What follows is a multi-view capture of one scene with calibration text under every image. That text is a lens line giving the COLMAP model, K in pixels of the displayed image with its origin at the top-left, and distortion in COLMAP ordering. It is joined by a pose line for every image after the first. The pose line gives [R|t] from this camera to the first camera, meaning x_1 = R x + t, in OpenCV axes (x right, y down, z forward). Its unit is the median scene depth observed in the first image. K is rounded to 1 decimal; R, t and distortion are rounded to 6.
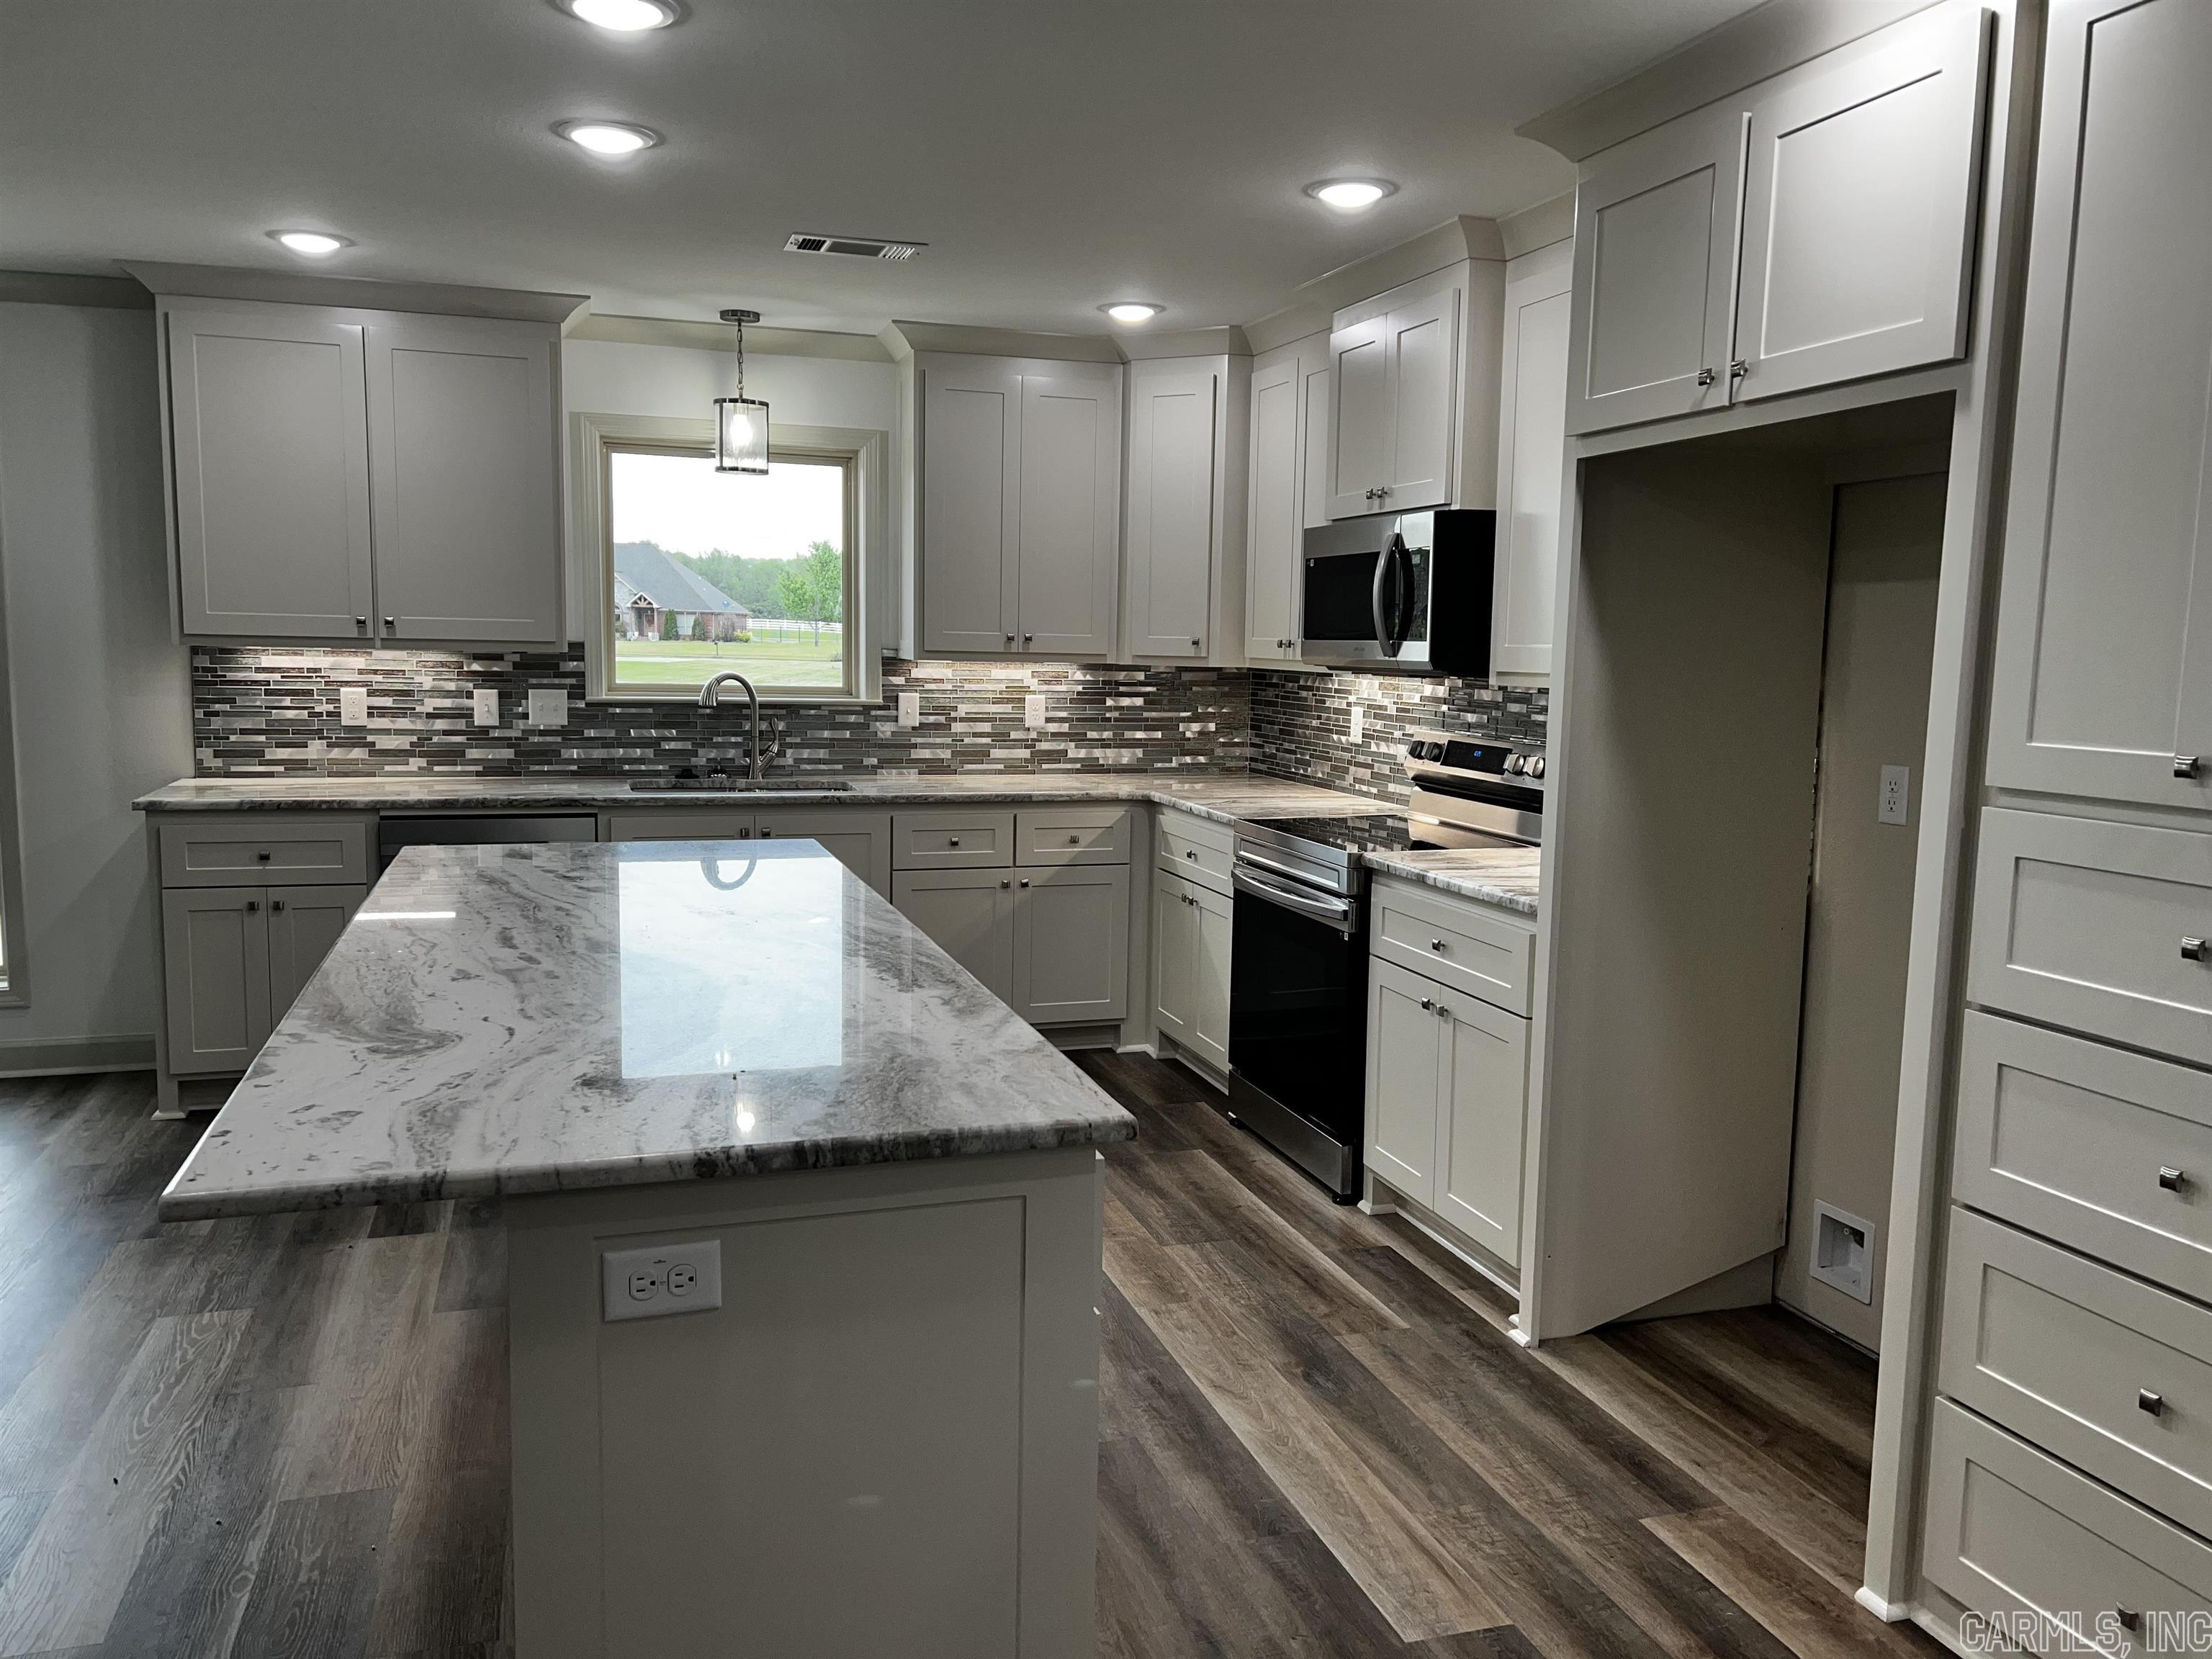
lens RADIAL K [[1648.8, 0, 1103.6], [0, 1648.8, 829.0], [0, 0, 1]] dist [0.073559, -0.085846]
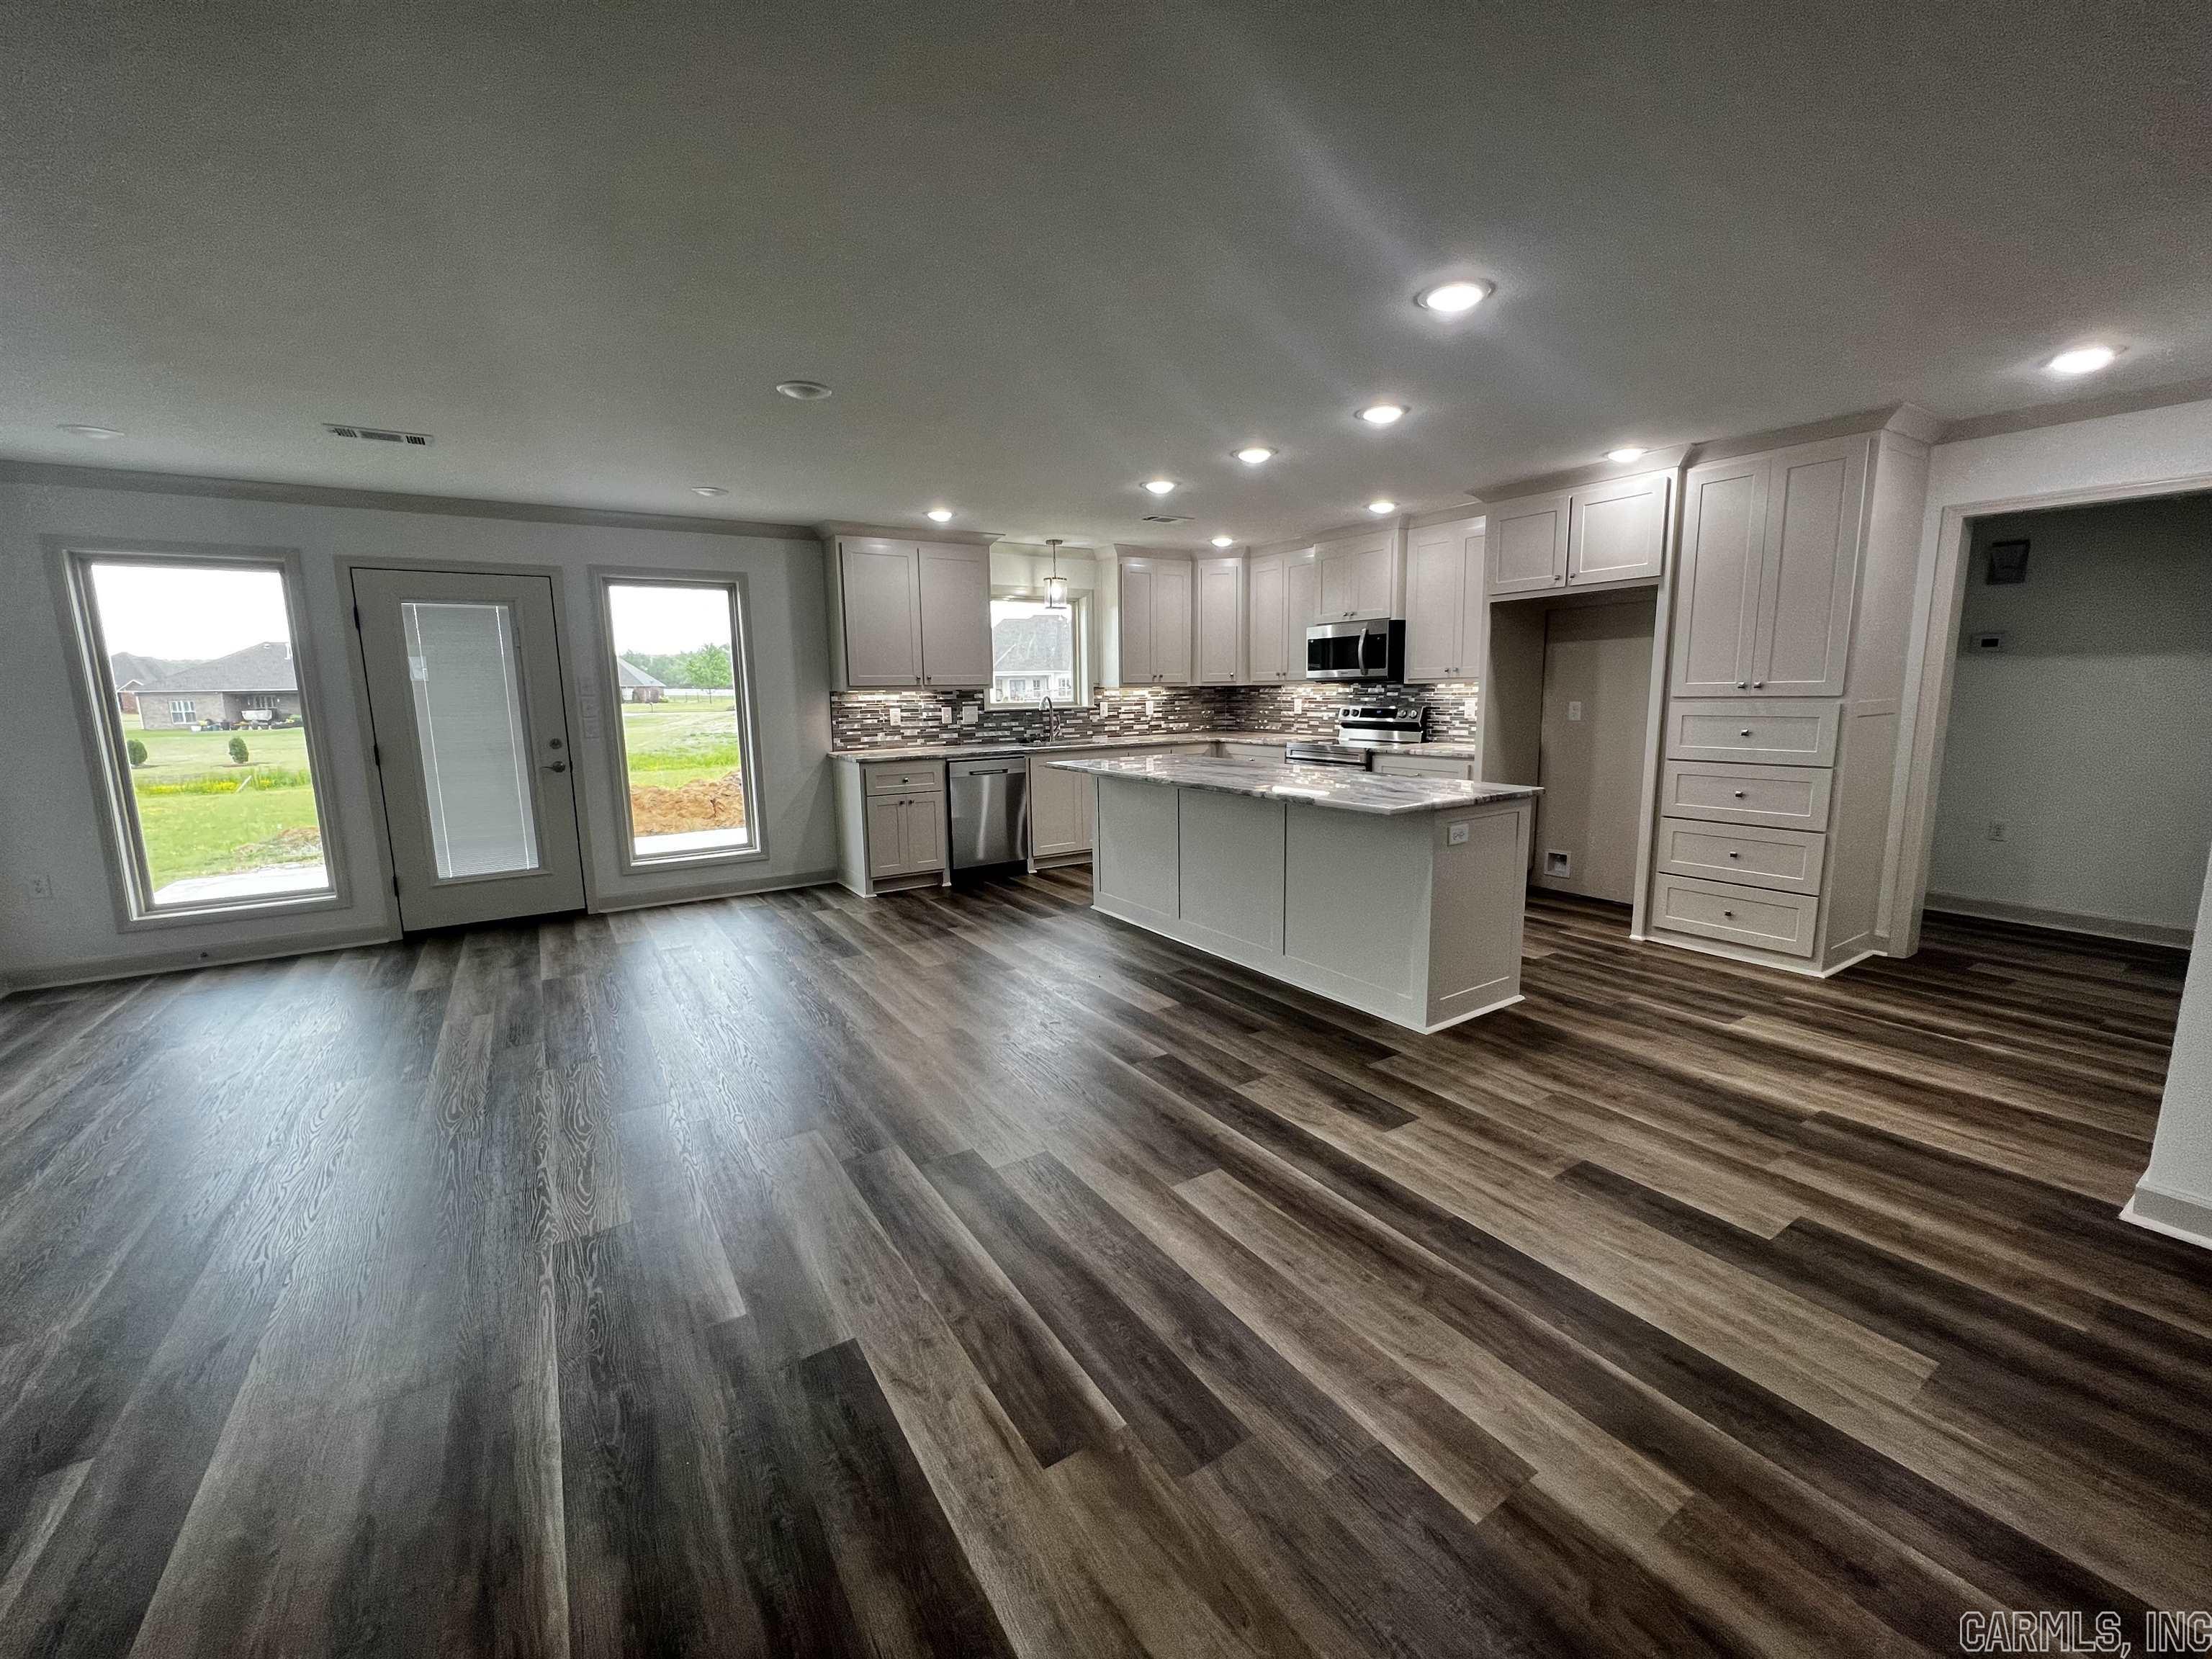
lens RADIAL K [[881.5, 0, 1103.2], [0, 881.5, 824.3], [0, 0, 1]] dist [-0.000896, 0.000390]
pose [[0.965205, -0.075164, 0.250458, -0.480046], [0.065677, 0.996778, 0.046037, 0.033909], [-0.253111, -0.027986, 0.967032, -0.218916]]
